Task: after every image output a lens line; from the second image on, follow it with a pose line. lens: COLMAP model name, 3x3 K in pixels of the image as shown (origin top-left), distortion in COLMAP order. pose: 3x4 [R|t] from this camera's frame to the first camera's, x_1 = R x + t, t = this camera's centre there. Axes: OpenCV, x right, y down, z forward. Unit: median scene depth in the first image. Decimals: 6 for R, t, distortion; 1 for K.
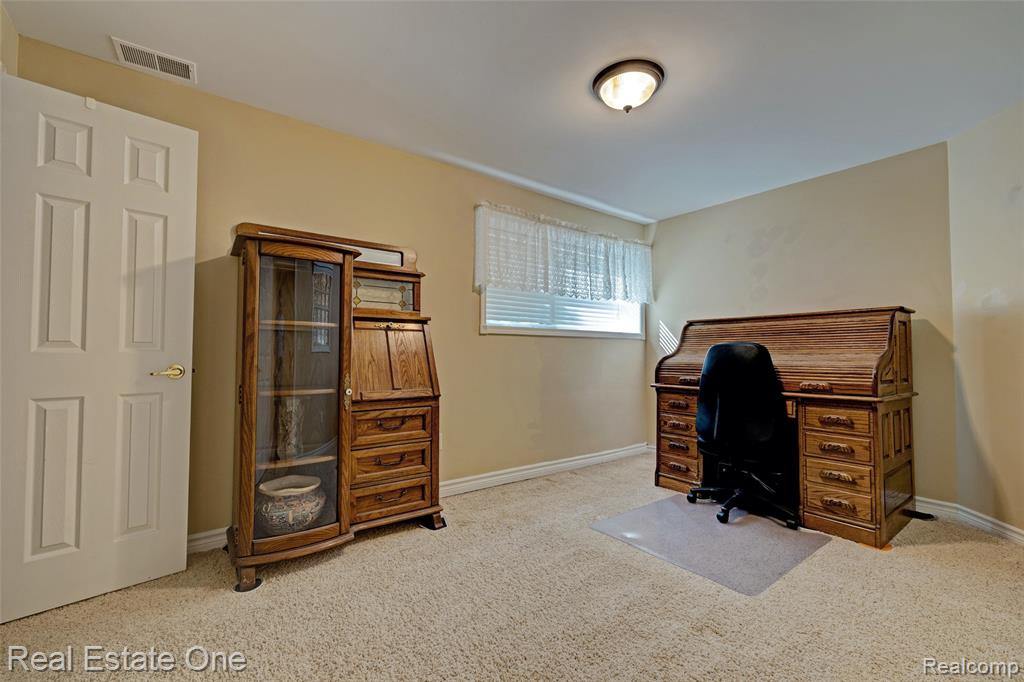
lens RADIAL K [[434.7, 0, 512.0], [0, 434.7, 341.0], [0, 0, 1]] dist [-0.001988, 0.000117]
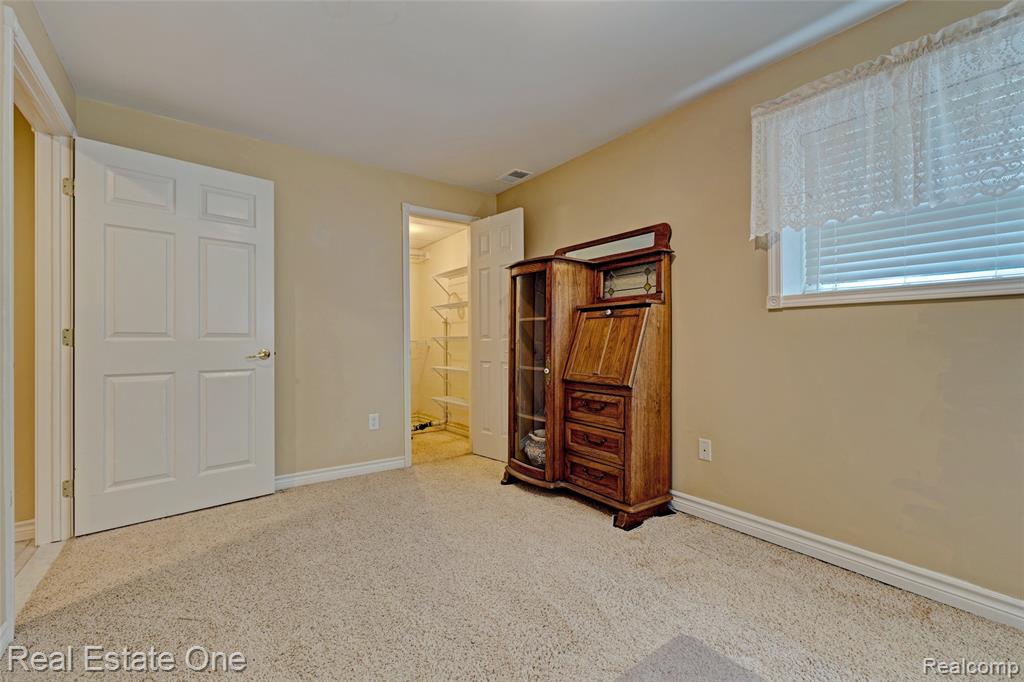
lens RADIAL K [[441.2, 0, 512.0], [0, 441.2, 341.0], [0, 0, 1]] dist [-0.000426, -0.000150]
pose [[-0.025537, -0.001665, -0.999672, 0.866185], [0.034373, 0.999406, -0.002543, 0.028358], [0.999083, -0.034427, -0.025465, 0.891780]]
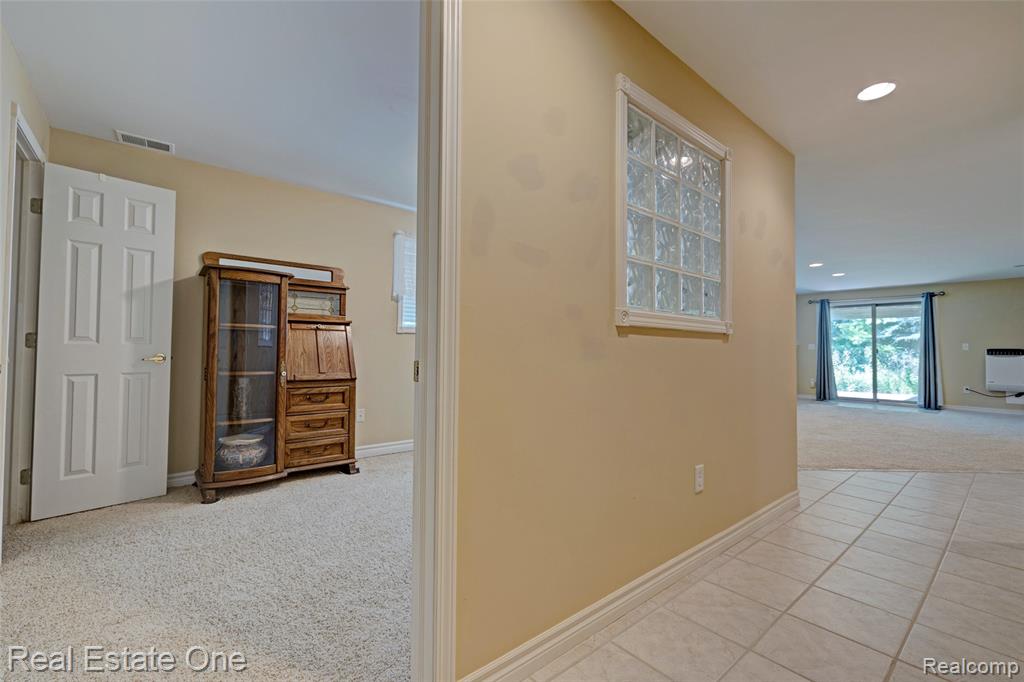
lens RADIAL K [[441.2, 0, 512.0], [0, 441.2, 341.0], [0, 0, 1]] dist [-0.000426, -0.000150]
pose [[0.998739, 0.008896, 0.049406, 0.288767], [-0.009286, 0.999927, 0.007677, -0.008249], [-0.049335, -0.008126, 0.998749, -0.465320]]
